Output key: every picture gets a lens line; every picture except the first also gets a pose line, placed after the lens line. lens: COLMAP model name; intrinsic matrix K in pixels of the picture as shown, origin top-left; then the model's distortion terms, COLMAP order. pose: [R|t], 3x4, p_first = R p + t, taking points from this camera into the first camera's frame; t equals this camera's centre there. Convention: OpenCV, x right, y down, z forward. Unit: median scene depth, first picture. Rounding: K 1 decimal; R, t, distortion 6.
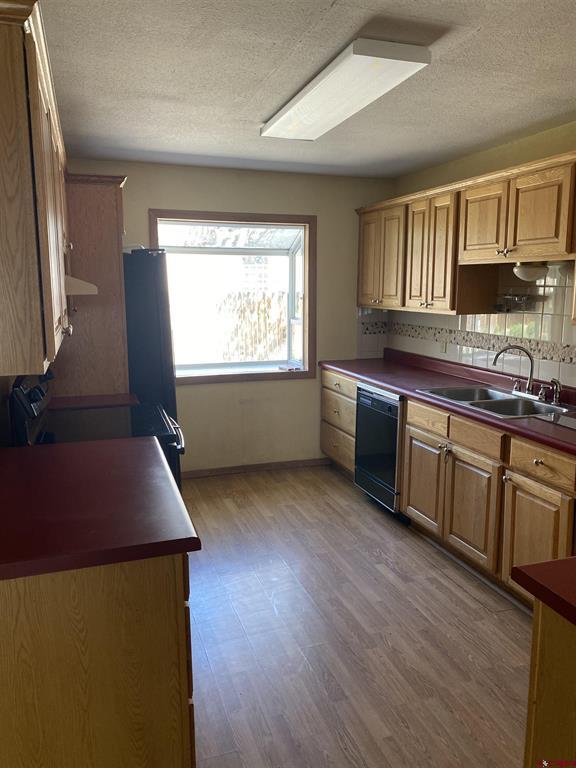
lens RADIAL K [[594.3, 0, 287.0], [0, 594.3, 381.9], [0, 0, 1]] dist [0.089041, -0.166084]
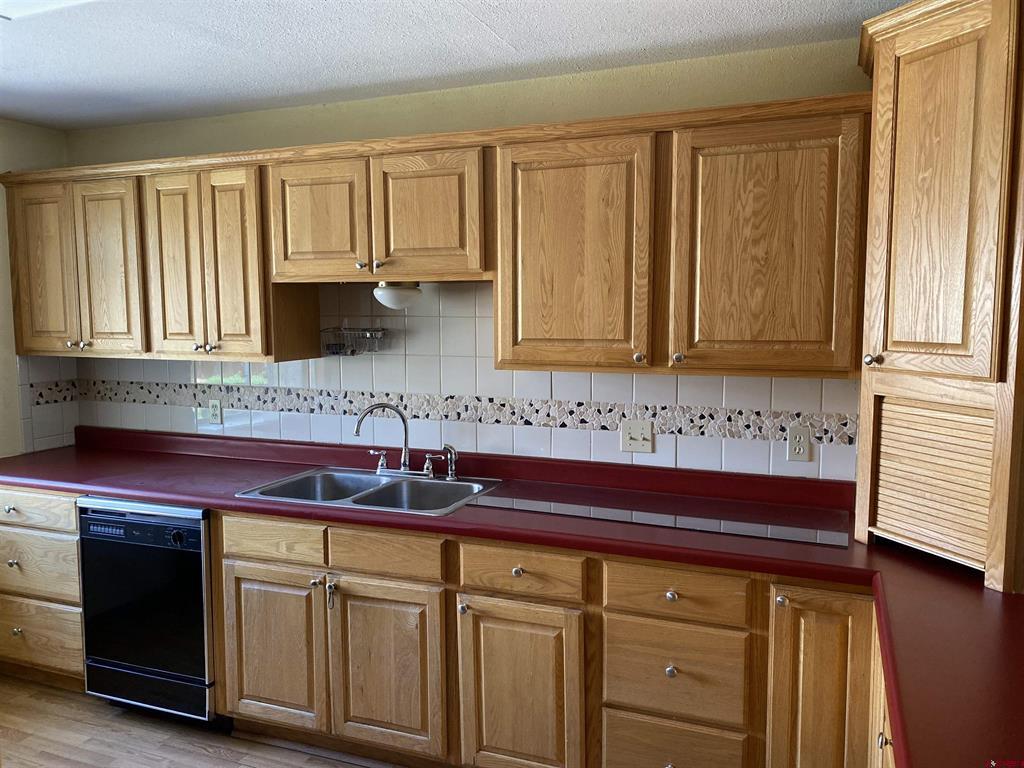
lens RADIAL K [[723.9, 0, 512.5], [0, 723.9, 386.7], [0, 0, 1]] dist [-0.002586, -0.004054]
pose [[0.618641, -0.074717, 0.782113, -0.154222], [0.128156, 0.991732, -0.006628, -0.050581], [-0.775151, 0.104333, 0.623102, 0.345987]]
